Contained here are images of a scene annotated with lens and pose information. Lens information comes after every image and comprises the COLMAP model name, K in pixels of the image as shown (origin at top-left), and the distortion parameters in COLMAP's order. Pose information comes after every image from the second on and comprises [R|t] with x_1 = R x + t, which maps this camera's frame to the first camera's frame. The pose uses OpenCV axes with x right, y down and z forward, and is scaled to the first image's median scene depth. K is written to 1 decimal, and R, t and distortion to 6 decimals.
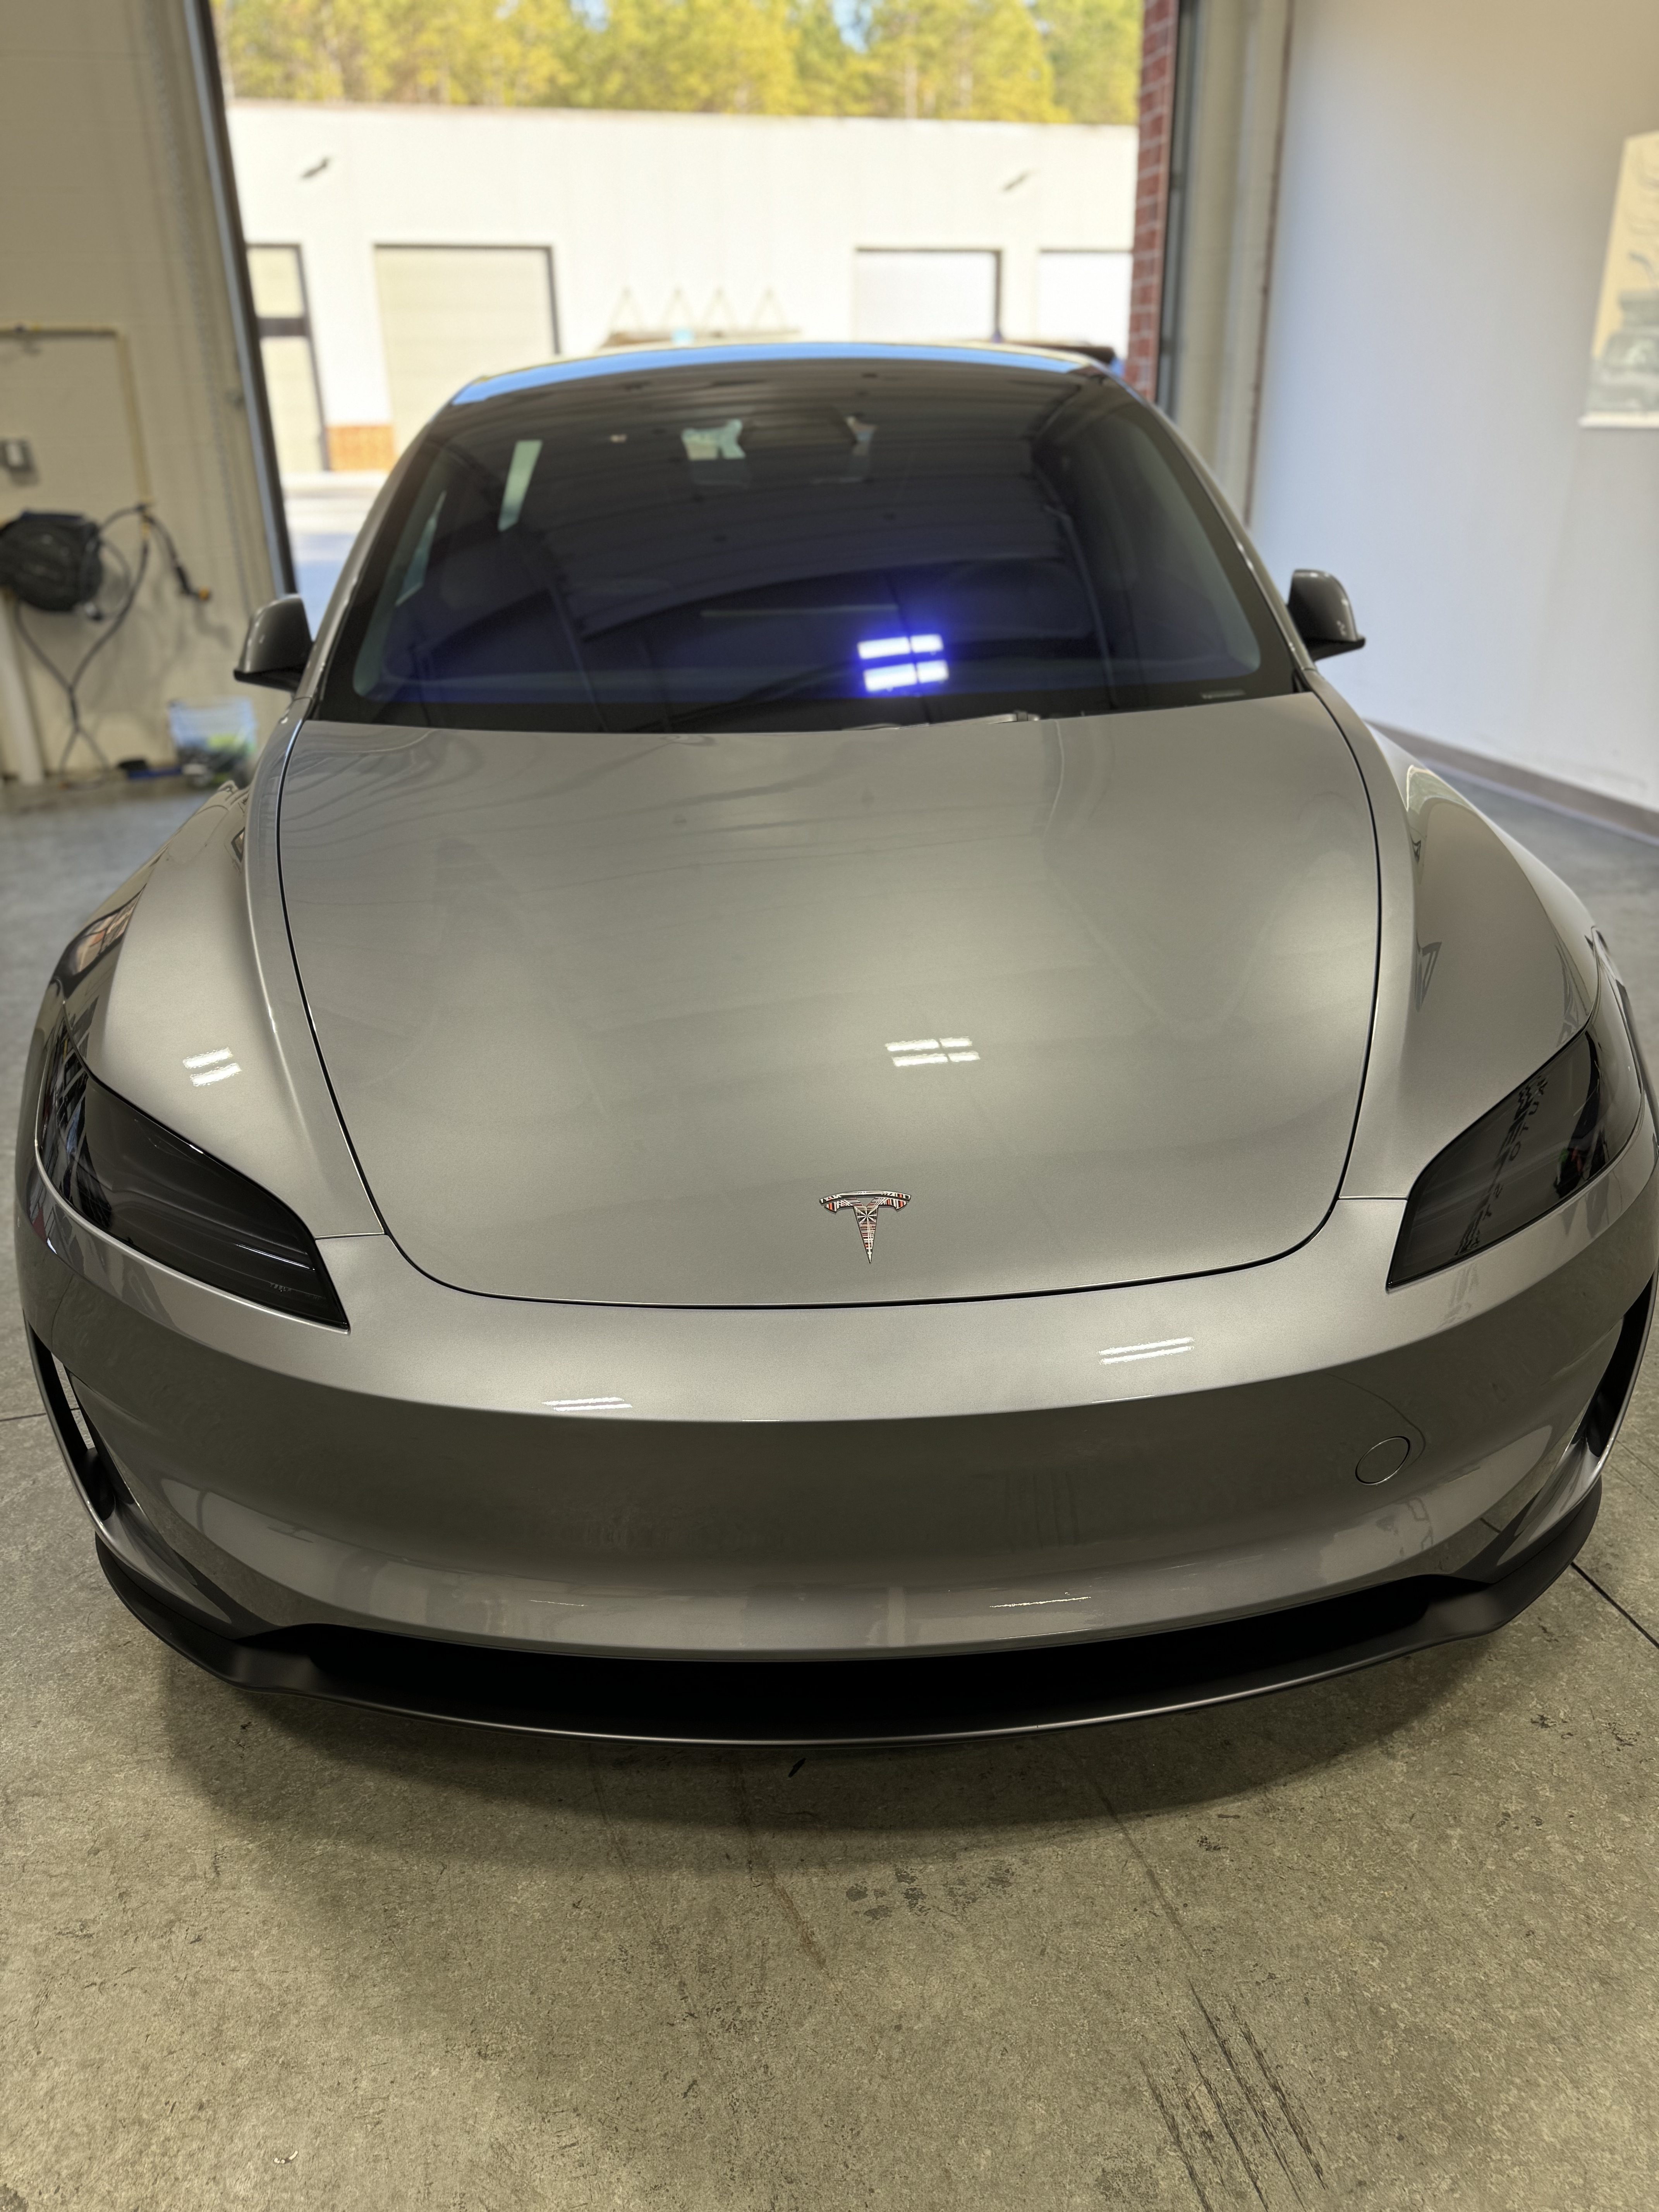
lens RADIAL K [[1572.6, 0, 831.8], [0, 1572.6, 1100.6], [0, 0, 1]] dist [-0.002301, -0.002100]
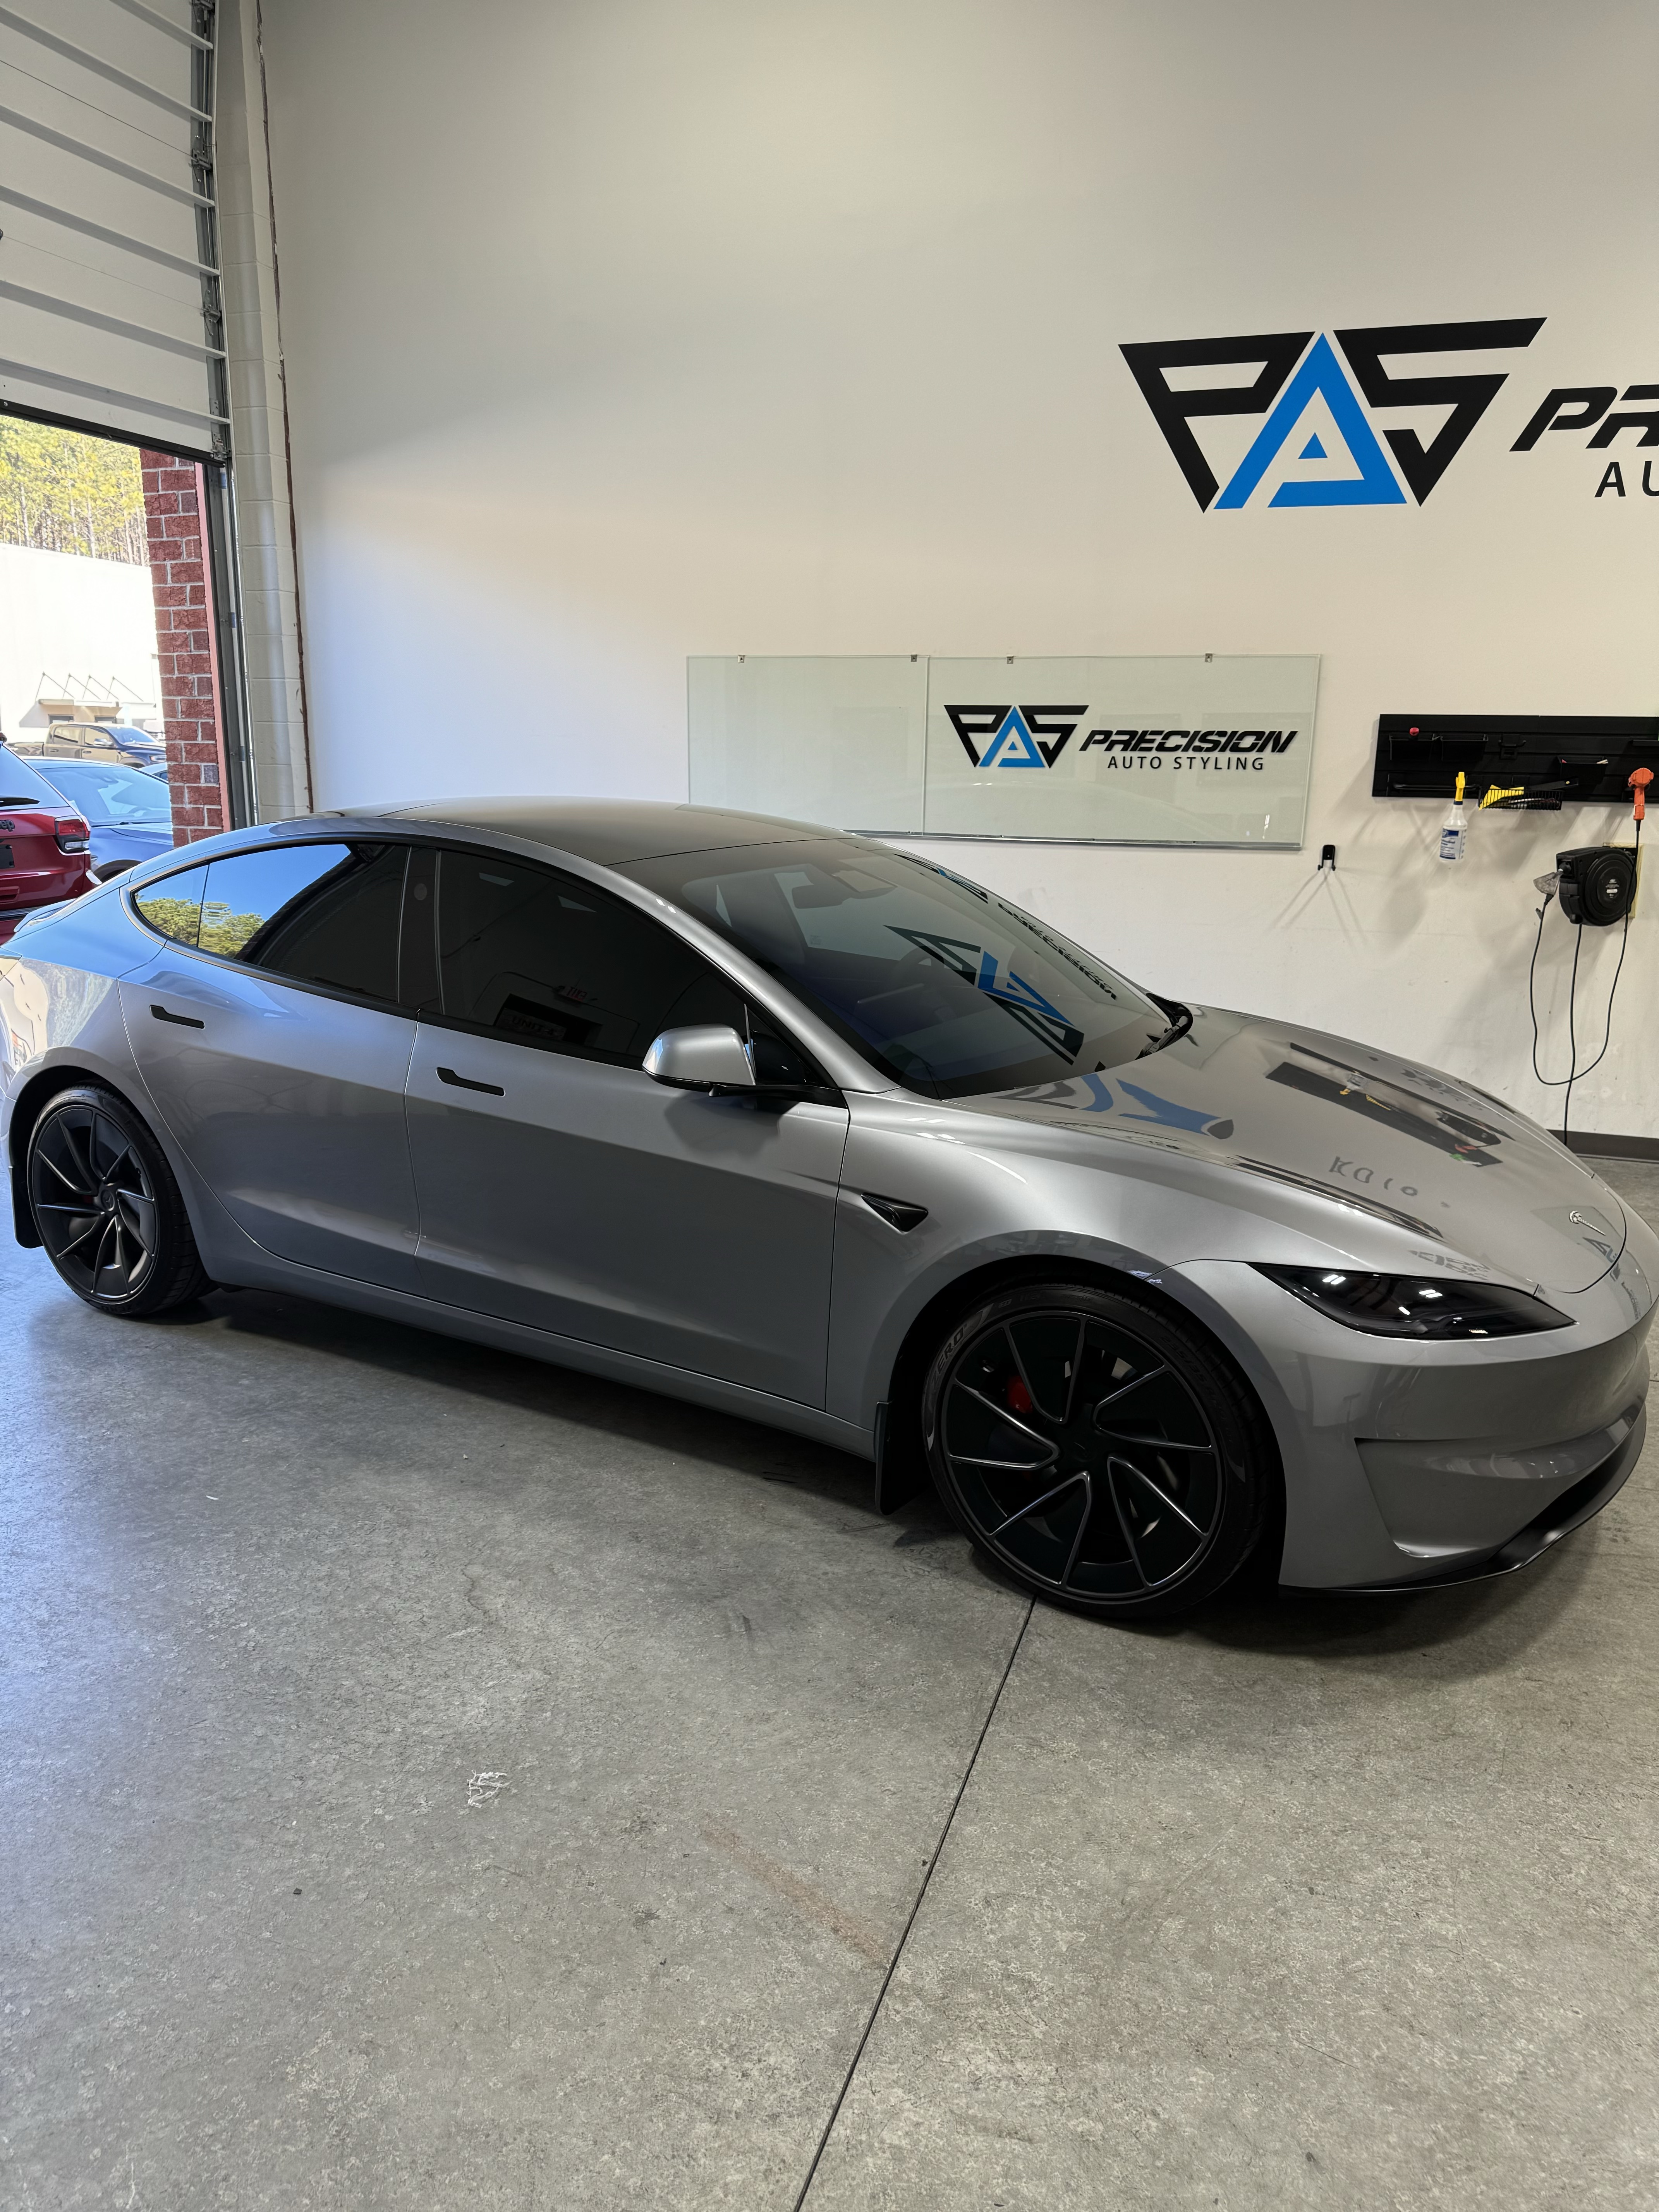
lens RADIAL K [[1572.6, 0, 828.5], [0, 1572.6, 1110.4], [0, 0, 1]] dist [-0.002301, -0.002100]
pose [[0.570445, -0.177132, 0.802008, -2.073368], [0.323557, 0.945971, -0.021208, -0.337800], [-0.754920, 0.271593, 0.596936, 0.335576]]
